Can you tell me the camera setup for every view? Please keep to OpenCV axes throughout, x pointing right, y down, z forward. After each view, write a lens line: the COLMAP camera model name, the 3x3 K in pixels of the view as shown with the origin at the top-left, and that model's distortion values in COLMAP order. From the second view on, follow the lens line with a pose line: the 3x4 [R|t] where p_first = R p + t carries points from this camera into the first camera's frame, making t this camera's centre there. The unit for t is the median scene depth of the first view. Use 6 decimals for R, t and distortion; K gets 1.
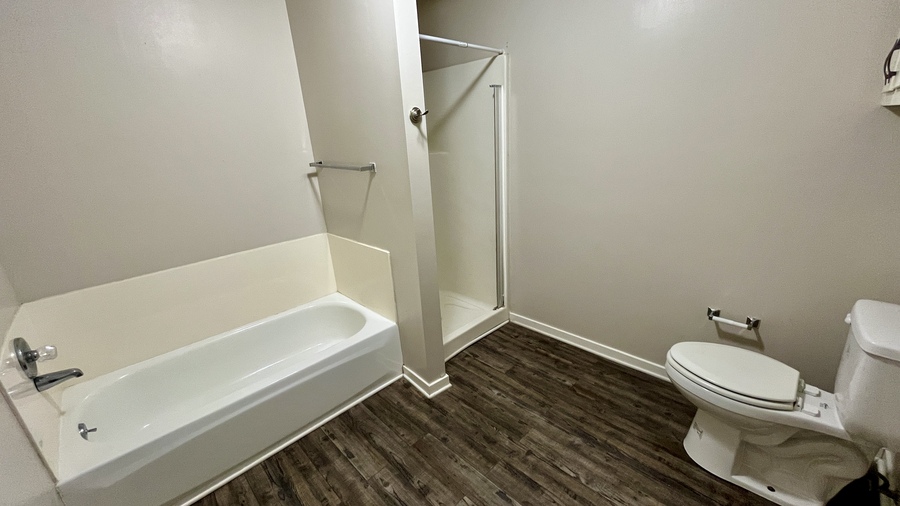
lens RADIAL K [[364.4, 0, 449.4], [0, 364.4, 254.5], [0, 0, 1]] dist [-0.001385, -0.000743]
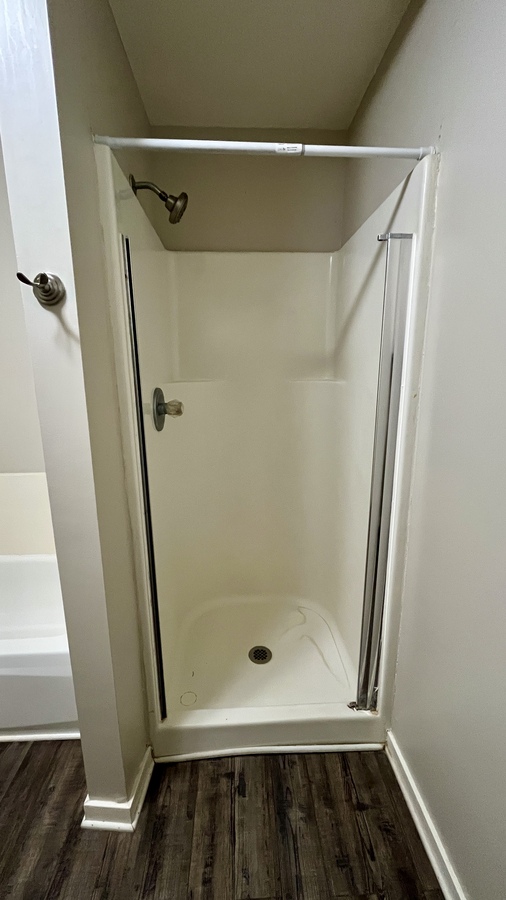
lens RADIAL K [[364.4, 0, 249.8], [0, 364.4, 448.8], [0, 0, 1]] dist [-0.001385, -0.000743]
pose [[0.742245, 0.191092, -0.642306, 0.347792], [-0.247032, 0.969003, 0.002819, -0.189625], [0.622935, 0.156578, 0.766443, 0.642130]]
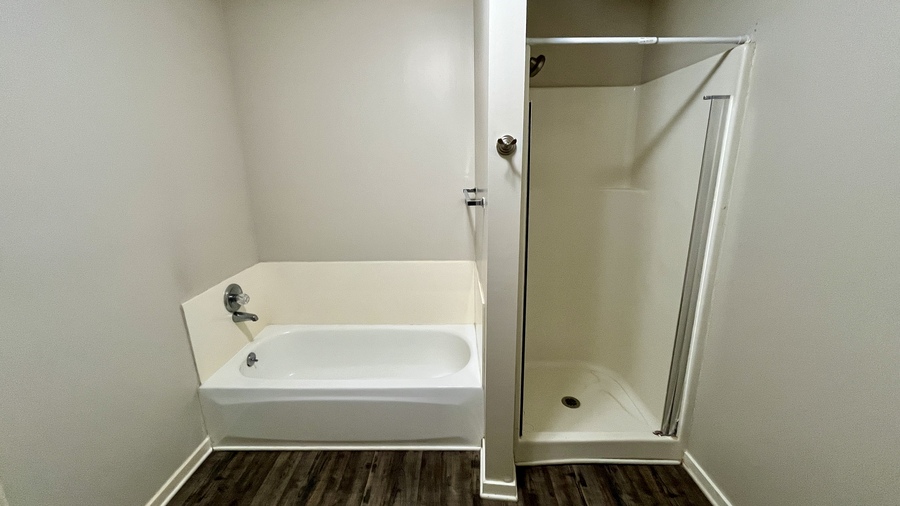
lens RADIAL K [[364.4, 0, 449.4], [0, 364.4, 254.5], [0, 0, 1]] dist [-0.001385, -0.000743]
pose [[0.702106, 0.219394, -0.677432, 0.305544], [-0.251489, 0.966444, 0.052344, -0.130787], [0.666183, 0.133615, 0.733721, 0.298583]]
